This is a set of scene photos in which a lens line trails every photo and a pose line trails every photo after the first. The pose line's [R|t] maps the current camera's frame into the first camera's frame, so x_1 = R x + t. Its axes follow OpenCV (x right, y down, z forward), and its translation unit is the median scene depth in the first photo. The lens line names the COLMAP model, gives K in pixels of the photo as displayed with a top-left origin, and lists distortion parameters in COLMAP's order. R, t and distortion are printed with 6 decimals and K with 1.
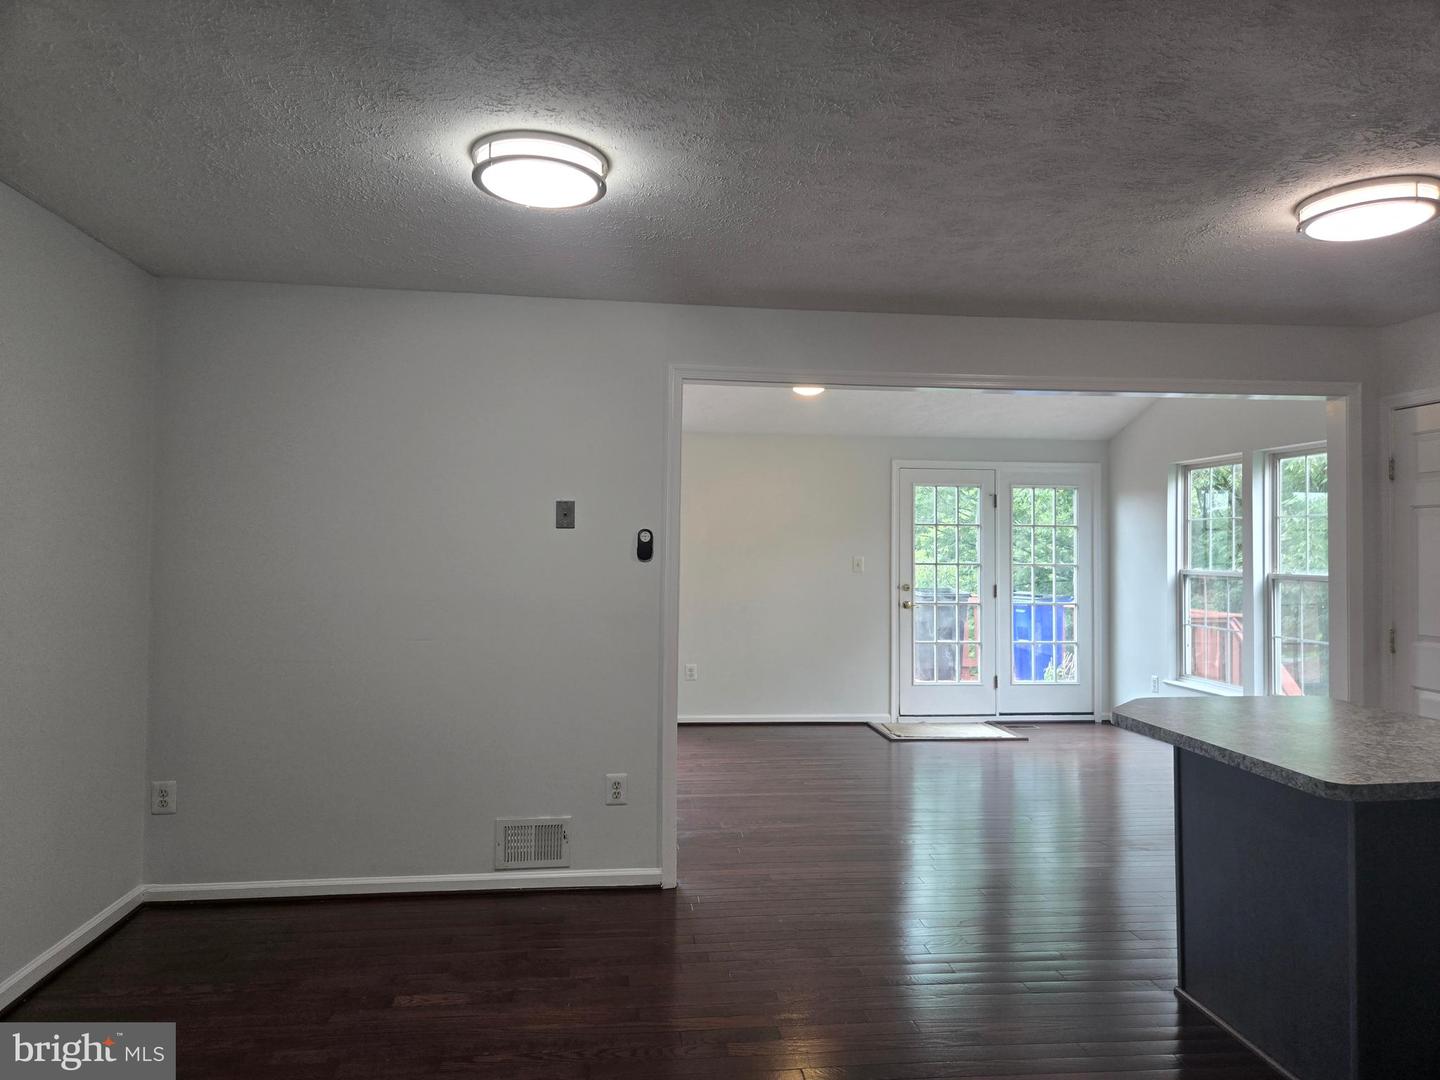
lens RADIAL K [[966.9, 0, 719.4], [0, 966.9, 541.0], [0, 0, 1]] dist [0.078127, -0.055757]
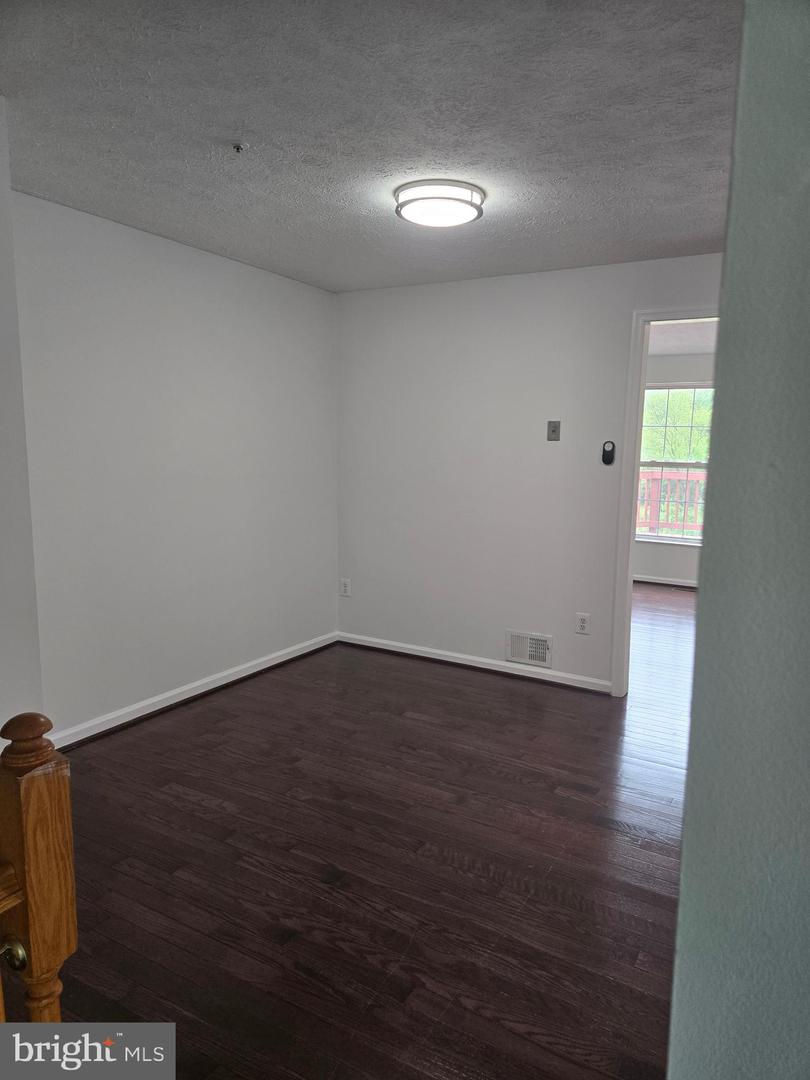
lens RADIAL K [[725.2, 0, 405.6], [0, 725.2, 544.5], [0, 0, 1]] dist [0.078127, -0.055757]
pose [[0.797140, 0.087247, -0.597458, 0.322153], [0.000558, 0.989398, 0.145226, -0.017692], [0.603795, -0.116099, 0.788640, 0.002342]]
